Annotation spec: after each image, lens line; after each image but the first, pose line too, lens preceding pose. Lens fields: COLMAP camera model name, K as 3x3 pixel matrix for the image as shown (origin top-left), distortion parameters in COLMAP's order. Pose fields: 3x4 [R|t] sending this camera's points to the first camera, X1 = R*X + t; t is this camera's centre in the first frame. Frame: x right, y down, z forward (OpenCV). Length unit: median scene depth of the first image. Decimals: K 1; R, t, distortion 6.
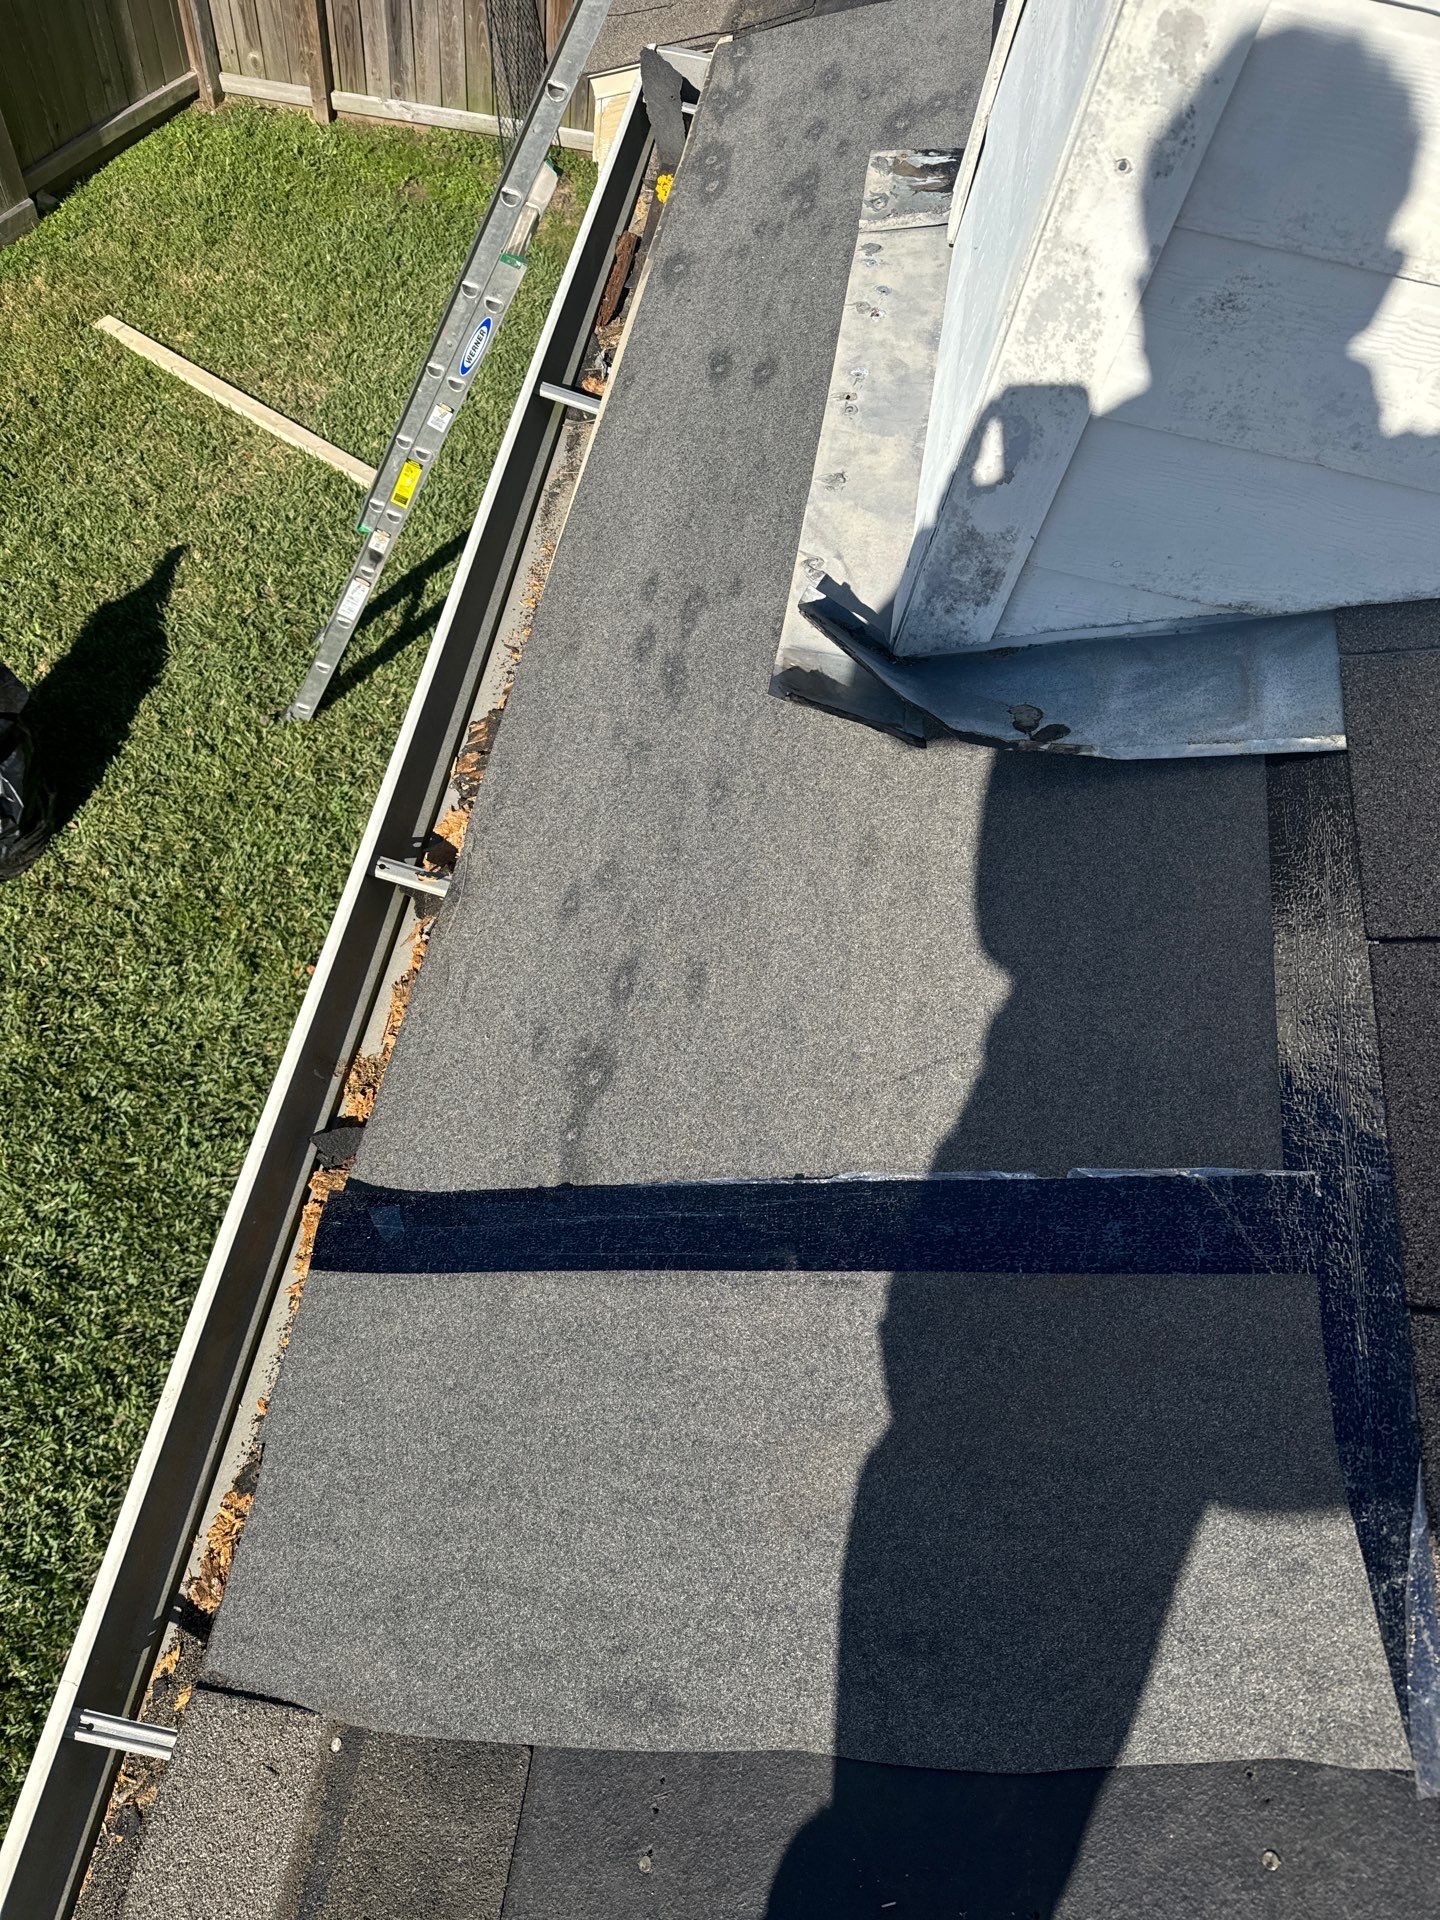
lens RADIAL K [[1363.4, 0, 720.0], [0, 1363.4, 960.0], [0, 0, 1]] dist [0.031047, -0.043735]
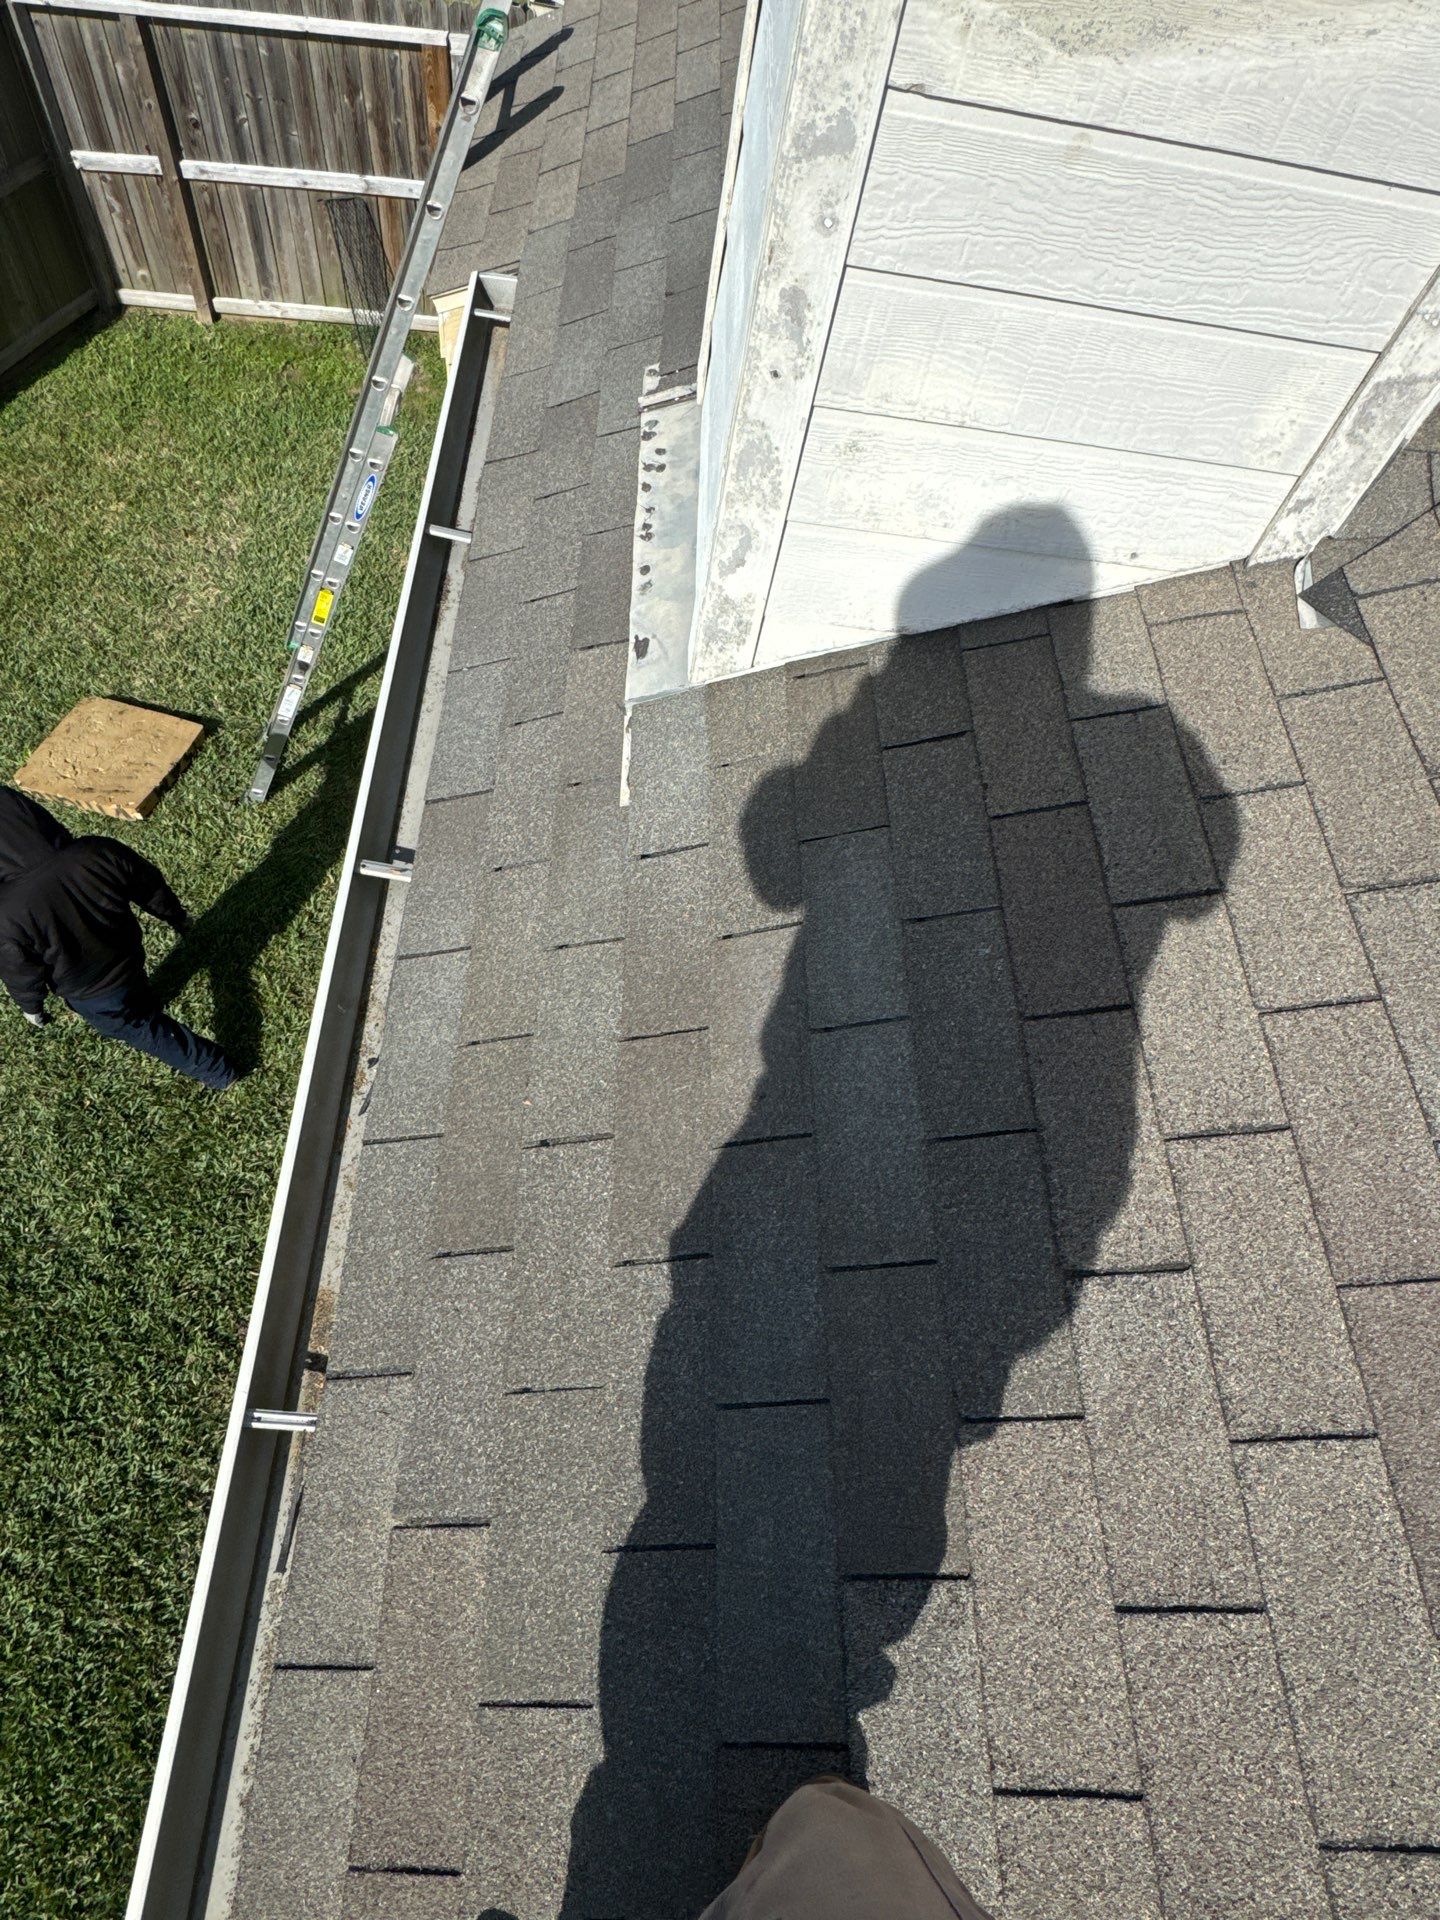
lens RADIAL K [[1110.8, 0, 722.1], [0, 1110.8, 973.0], [0, 0, 1]] dist [0.000804, -0.000950]
pose [[0.987574, -0.127008, 0.092554, 0.001210], [0.126305, 0.991900, 0.013433, 0.021450], [-0.093511, -0.001576, 0.995617, -0.060650]]
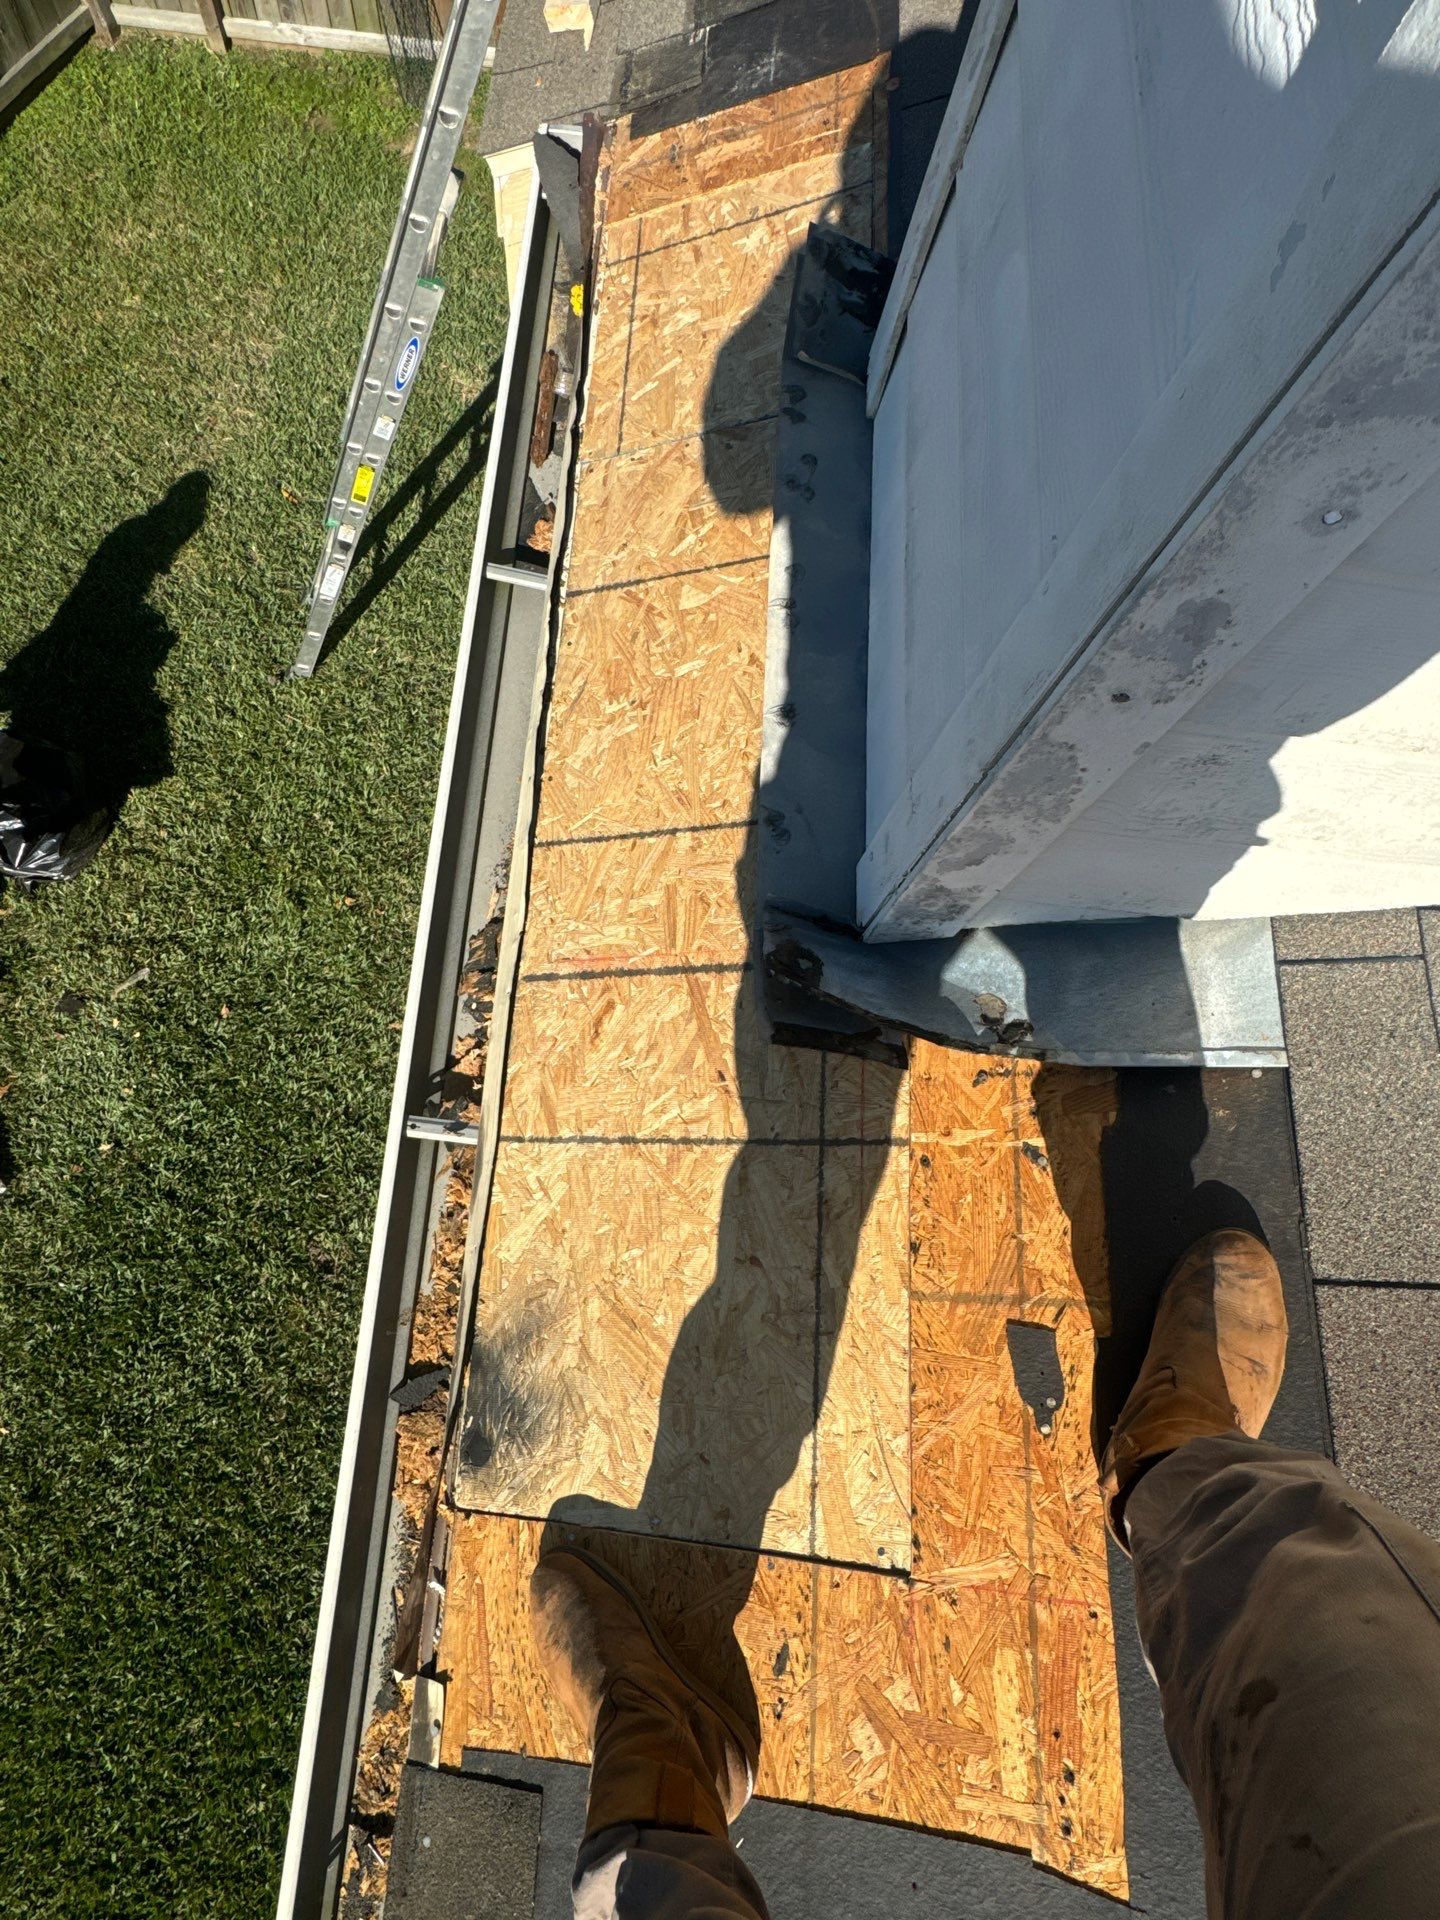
lens RADIAL K [[1052.8, 0, 726.5], [0, 1052.8, 988.9], [0, 0, 1]] dist [0.004180, -0.004698]
pose [[0.994367, -0.101087, 0.031884, -0.002617], [0.091120, 0.968897, 0.230080, -0.097855], [-0.054150, -0.225878, 0.972649, 0.046461]]
